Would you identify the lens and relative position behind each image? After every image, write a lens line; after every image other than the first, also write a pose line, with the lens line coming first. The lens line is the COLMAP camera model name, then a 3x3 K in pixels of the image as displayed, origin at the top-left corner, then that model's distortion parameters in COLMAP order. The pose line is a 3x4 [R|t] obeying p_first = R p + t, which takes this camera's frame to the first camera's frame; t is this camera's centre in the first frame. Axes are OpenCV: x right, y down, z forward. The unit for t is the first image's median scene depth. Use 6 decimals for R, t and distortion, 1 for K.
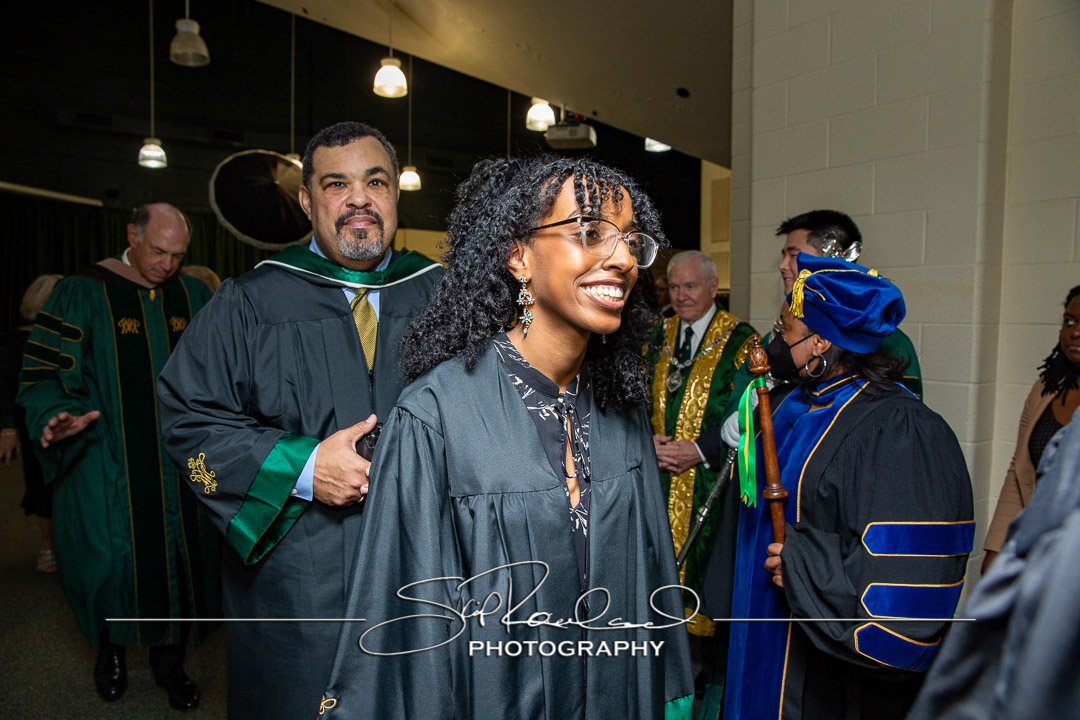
lens RADIAL K [[730.3, 0, 540.0], [0, 730.3, 360.0], [0, 0, 1]] dist [-0.106919, 0.083965]
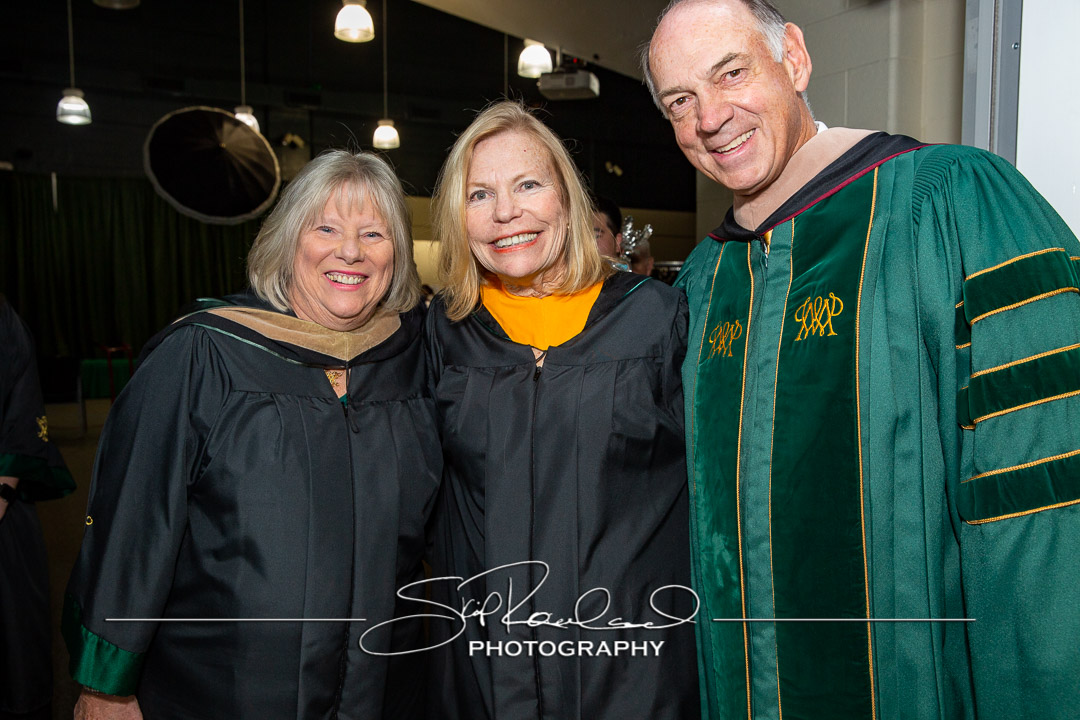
lens RADIAL K [[930.7, 0, 540.0], [0, 930.7, 360.0], [0, 0, 1]] dist [-0.033304, 0.079422]
pose [[0.999455, -0.008791, -0.031820, 0.050047], [0.008917, 0.999953, 0.003795, 0.010377], [0.031785, -0.004076, 0.999486, -0.109445]]
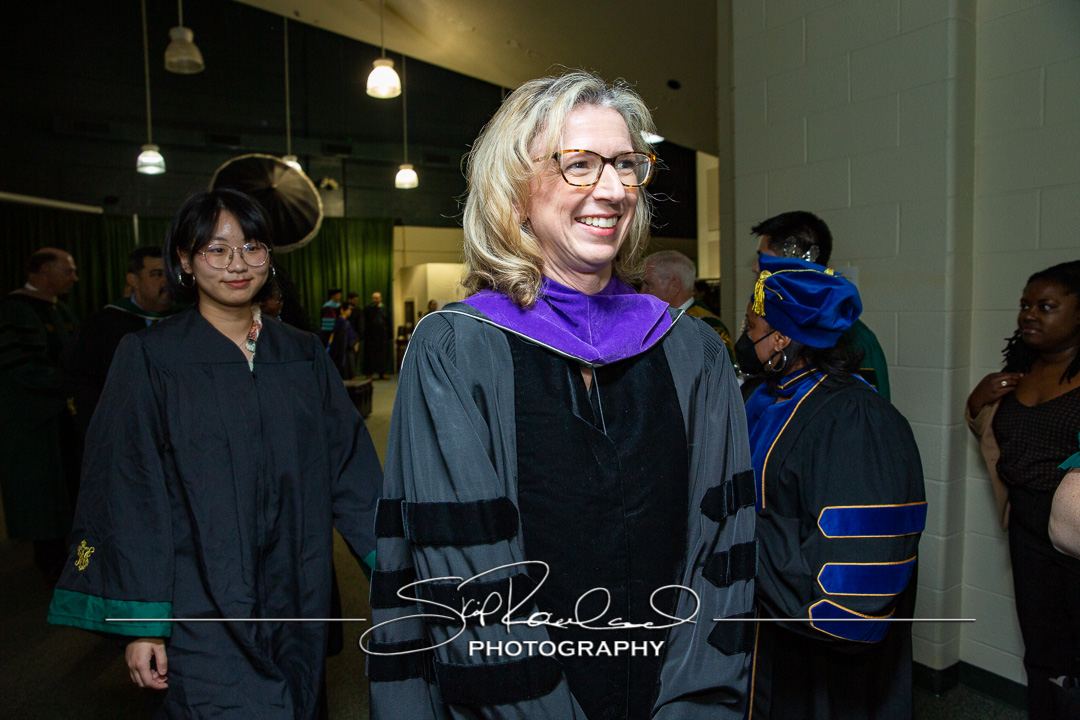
lens RADIAL K [[730.3, 0, 540.0], [0, 730.3, 360.0], [0, 0, 1]] dist [-0.106919, 0.083965]
pose [[0.999592, -0.027891, -0.006182, 0.007615], [0.027957, 0.999549, 0.010959, -0.002834], [0.005874, -0.011127, 0.999921, -0.013010]]
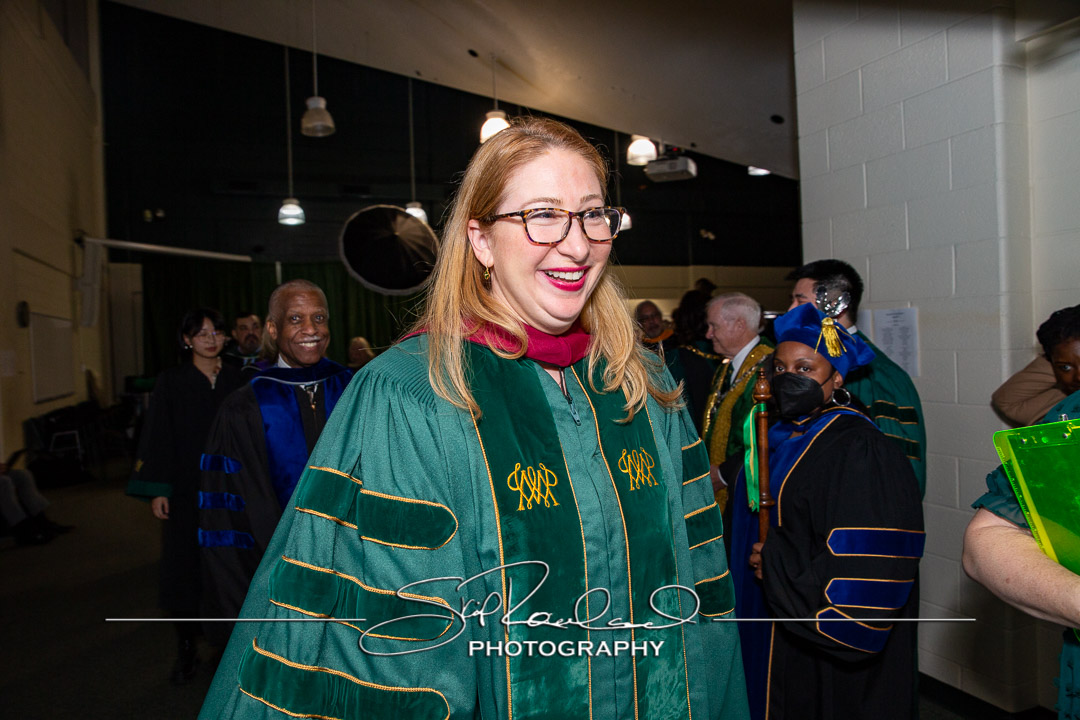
lens RADIAL K [[737.0, 0, 540.0], [0, 737.0, 360.0], [0, 0, 1]] dist [-0.109632, 0.089202]
pose [[0.983641, -0.040303, -0.175576, 0.038045], [0.033949, 0.998661, -0.039046, -0.004220], [0.176914, 0.032447, 0.983691, -0.056553]]
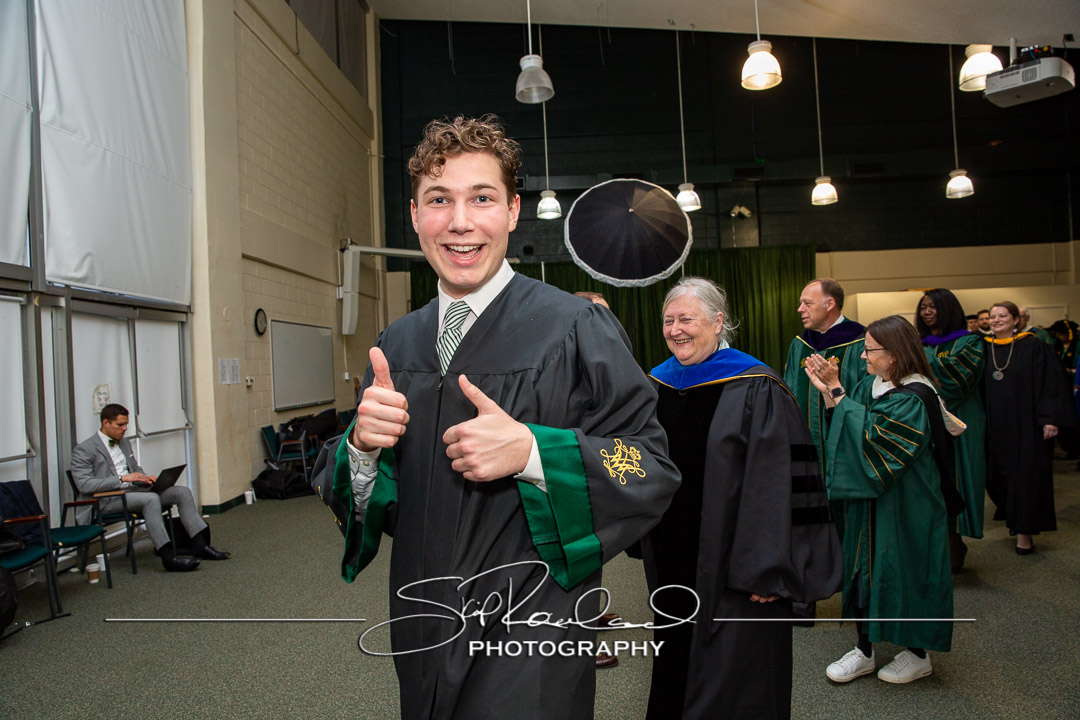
lens RADIAL K [[730.3, 0, 540.0], [0, 730.3, 360.0], [0, 0, 1]] dist [-0.106919, 0.083965]
pose [[0.811778, -0.046427, -0.582118, 0.053950], [0.014217, 0.998110, -0.059778, -0.012825], [0.583793, 0.040251, 0.810904, 0.231366]]
